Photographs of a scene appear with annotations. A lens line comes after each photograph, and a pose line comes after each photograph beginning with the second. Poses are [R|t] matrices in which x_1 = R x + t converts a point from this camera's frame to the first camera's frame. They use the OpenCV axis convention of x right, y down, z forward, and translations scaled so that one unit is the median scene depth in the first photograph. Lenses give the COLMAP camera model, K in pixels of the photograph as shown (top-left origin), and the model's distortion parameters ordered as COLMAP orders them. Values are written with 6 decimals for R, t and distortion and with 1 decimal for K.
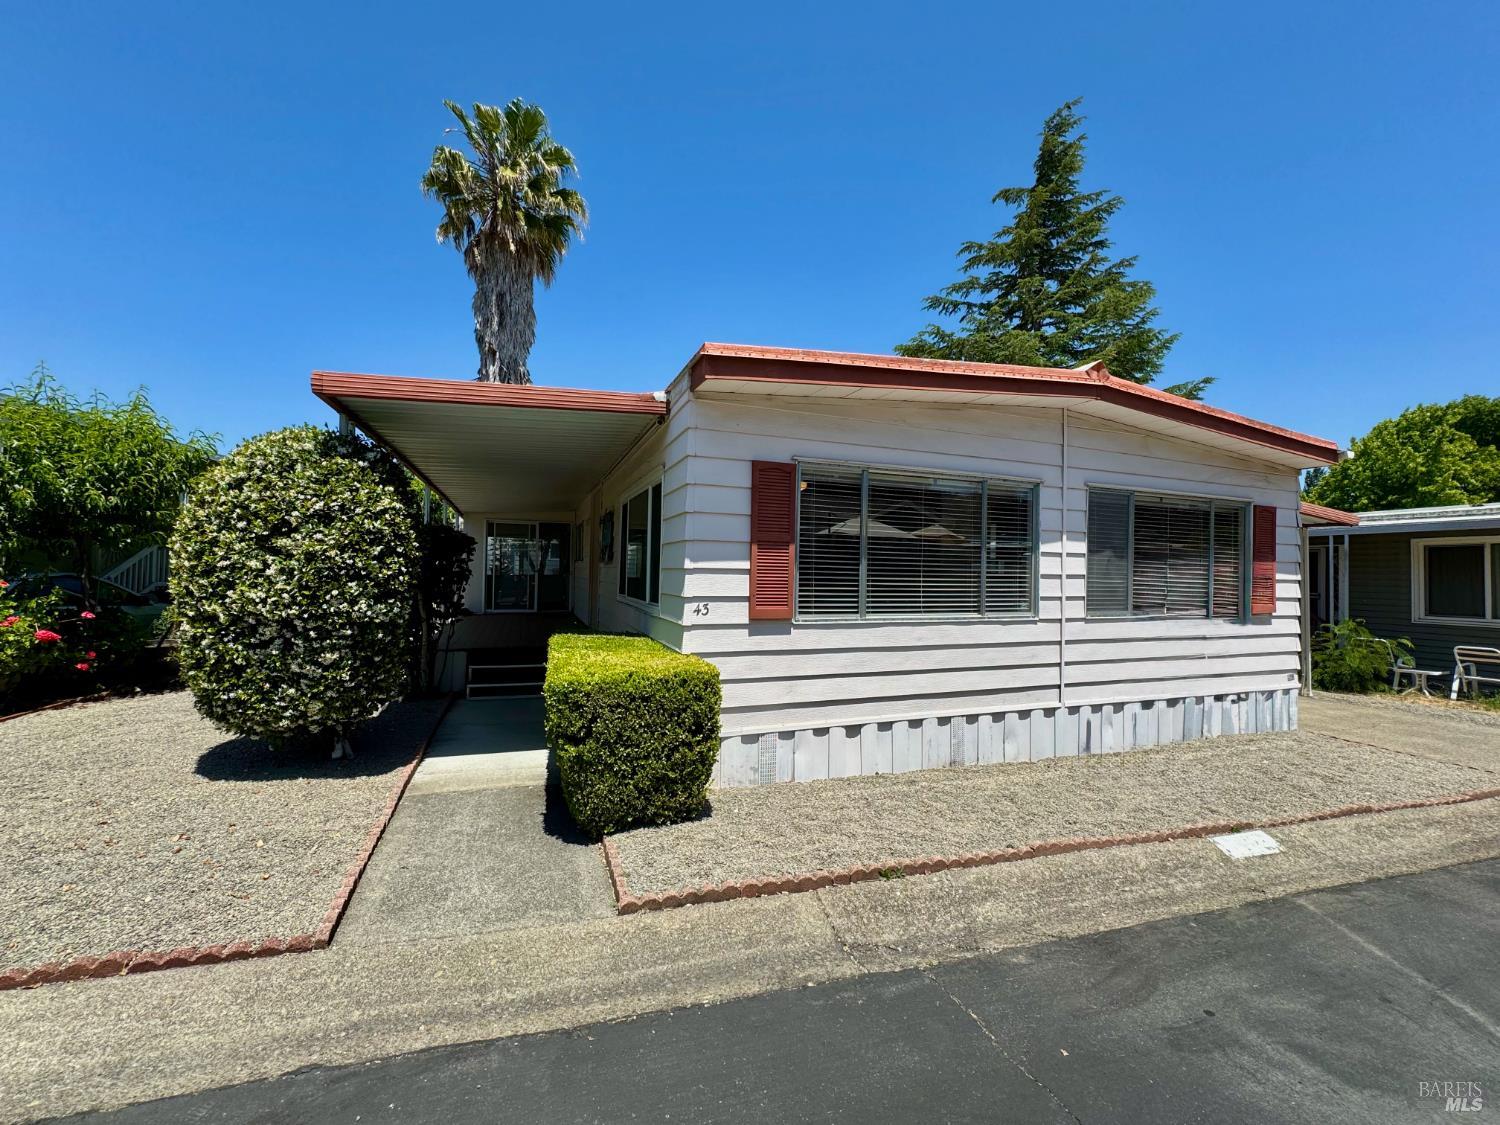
lens RADIAL K [[599.8, 0, 751.6], [0, 599.8, 563.6], [0, 0, 1]] dist [-0.001819, -0.000073]
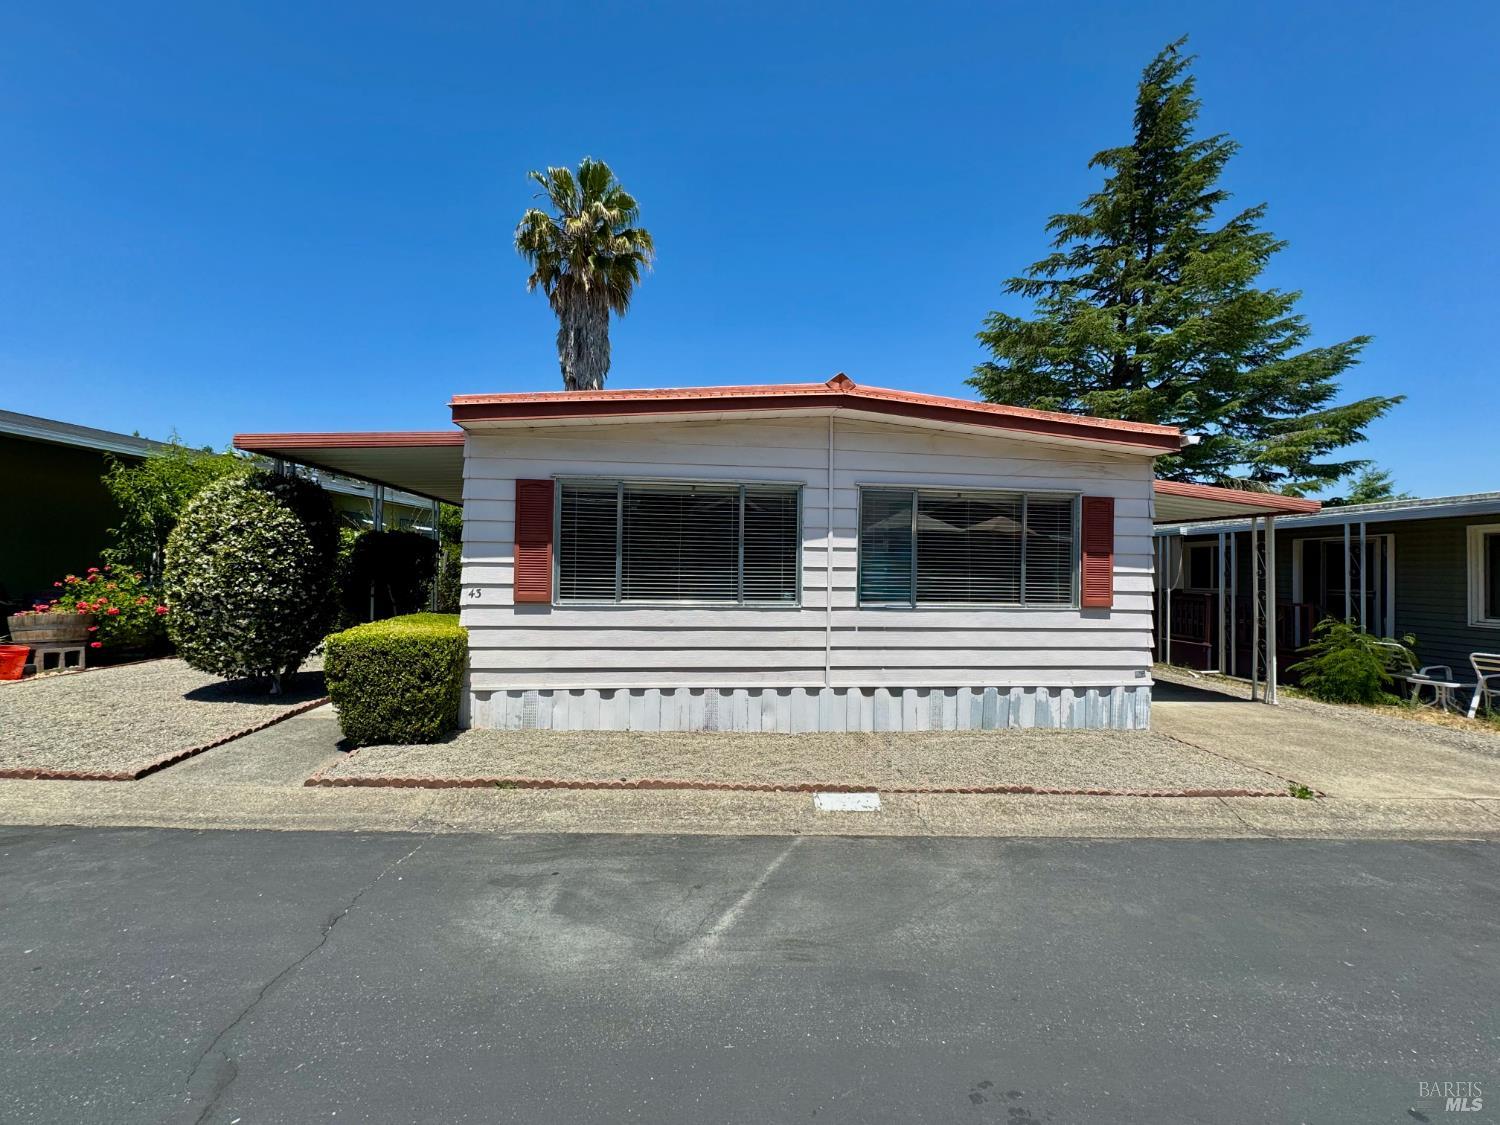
lens RADIAL K [[599.8, 0, 751.6], [0, 599.8, 563.6], [0, 0, 1]] dist [-0.001819, -0.000073]
pose [[0.968072, -0.006060, -0.250598, 0.875036], [0.005900, 0.999982, -0.001392, 0.016698], [0.250602, -0.000131, 0.968090, -0.136466]]
